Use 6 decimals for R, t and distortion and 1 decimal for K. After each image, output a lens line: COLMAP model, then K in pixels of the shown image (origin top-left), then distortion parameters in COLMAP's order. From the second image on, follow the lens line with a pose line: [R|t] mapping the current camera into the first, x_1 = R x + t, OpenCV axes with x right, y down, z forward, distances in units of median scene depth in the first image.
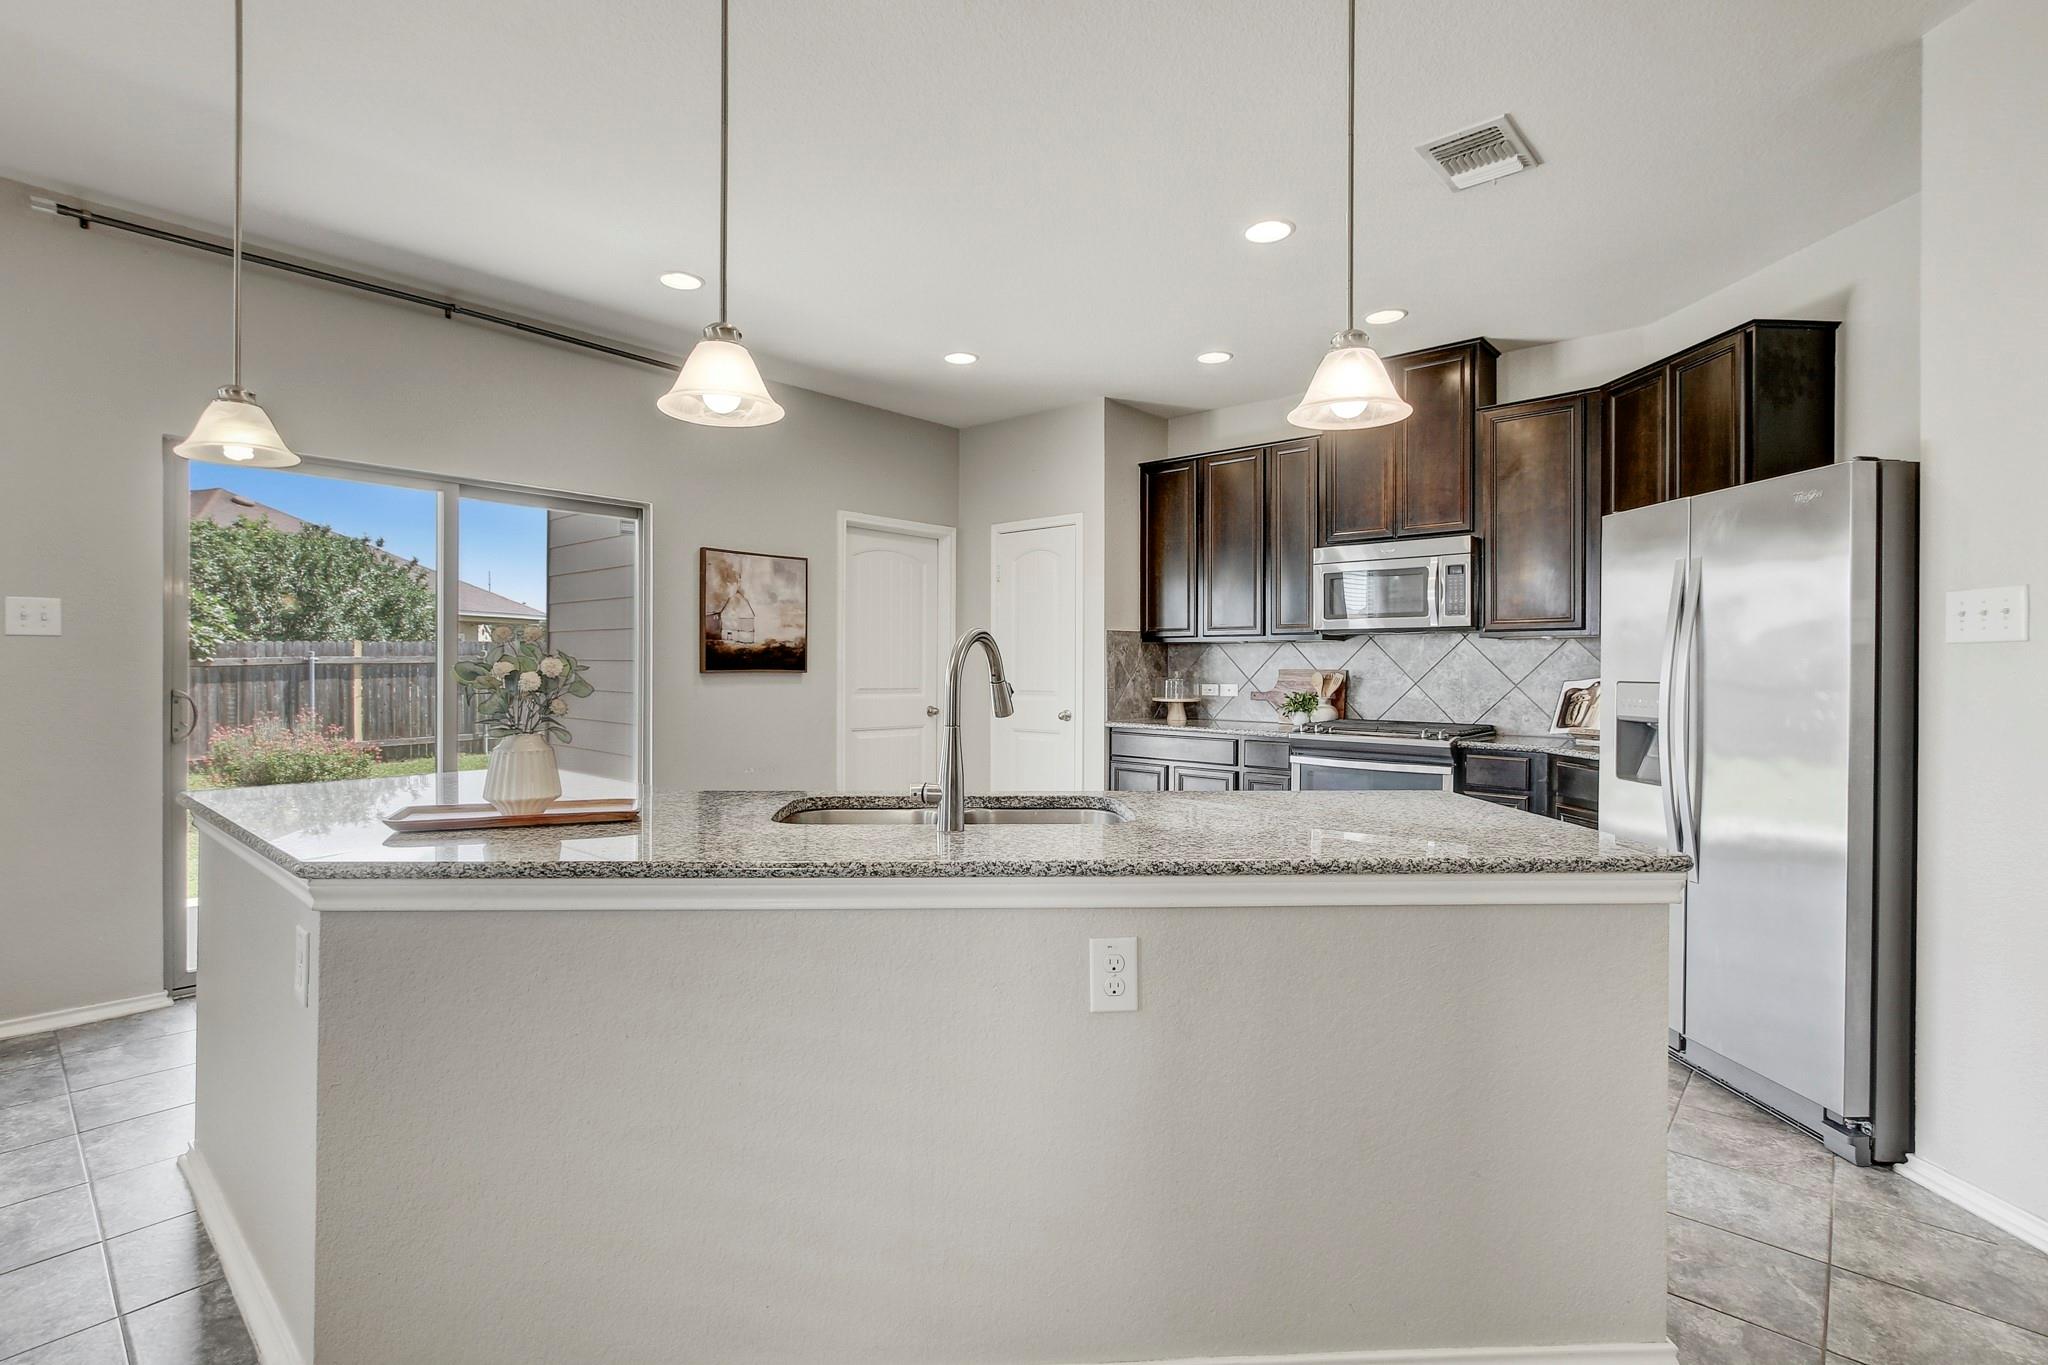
lens RADIAL K [[943.4, 0, 1024.0], [0, 943.4, 682.5], [0, 0, 1]] dist [-0.005598, 0.000192]
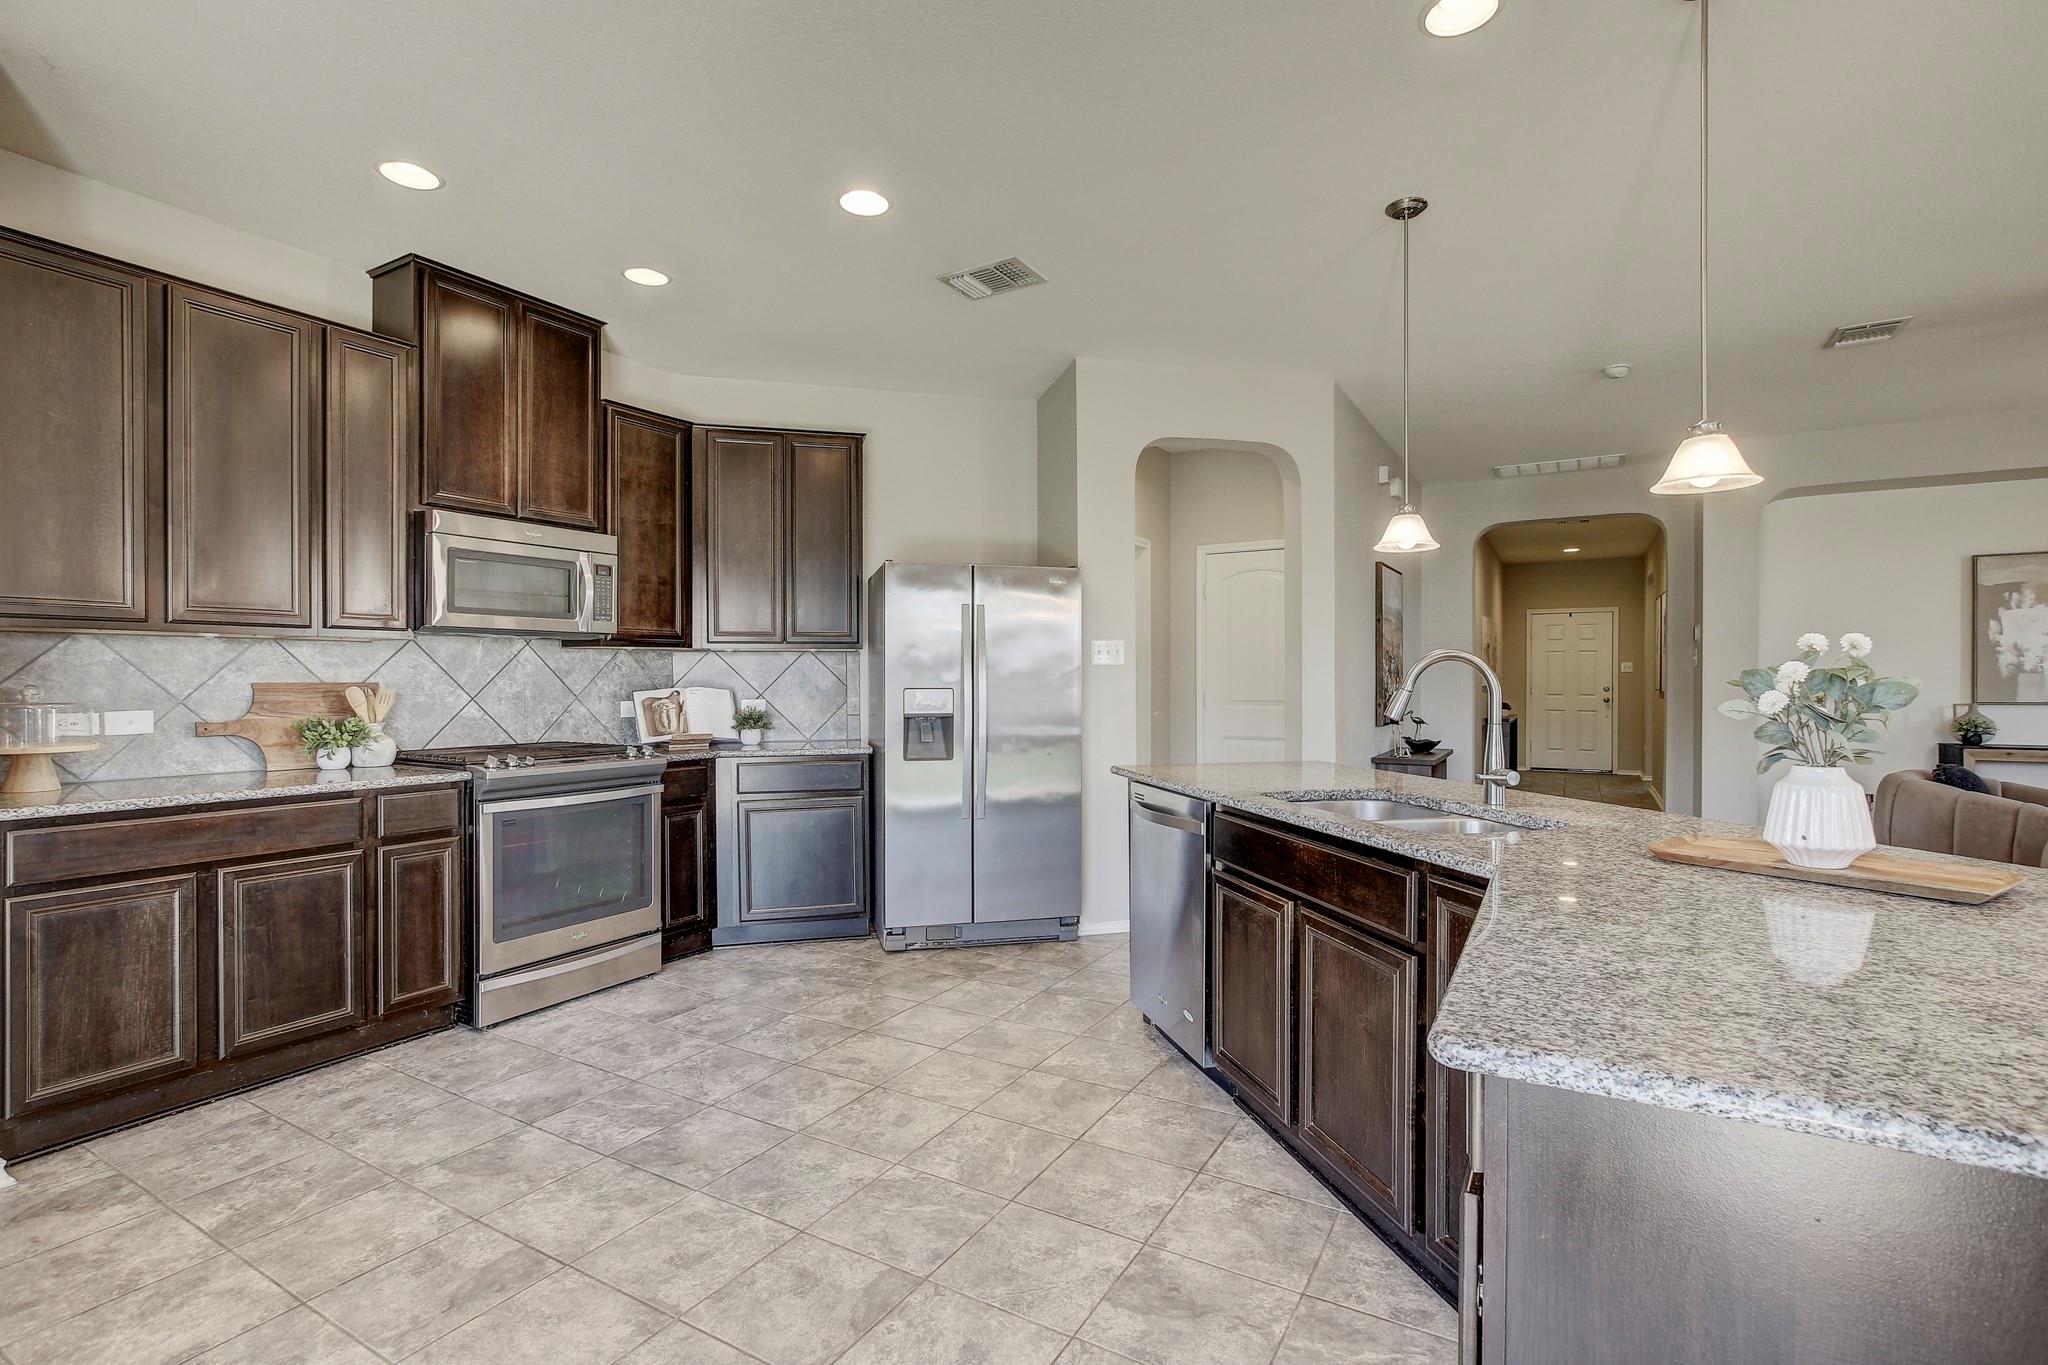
lens RADIAL K [[943.4, 0, 1024.0], [0, 943.4, 682.5], [0, 0, 1]] dist [-0.005598, 0.000192]
pose [[-0.182343, -0.007328, 0.983208, -0.481332], [0.019463, 0.999749, 0.011061, -0.013071], [-0.983042, 0.021153, -0.182155, 0.728853]]
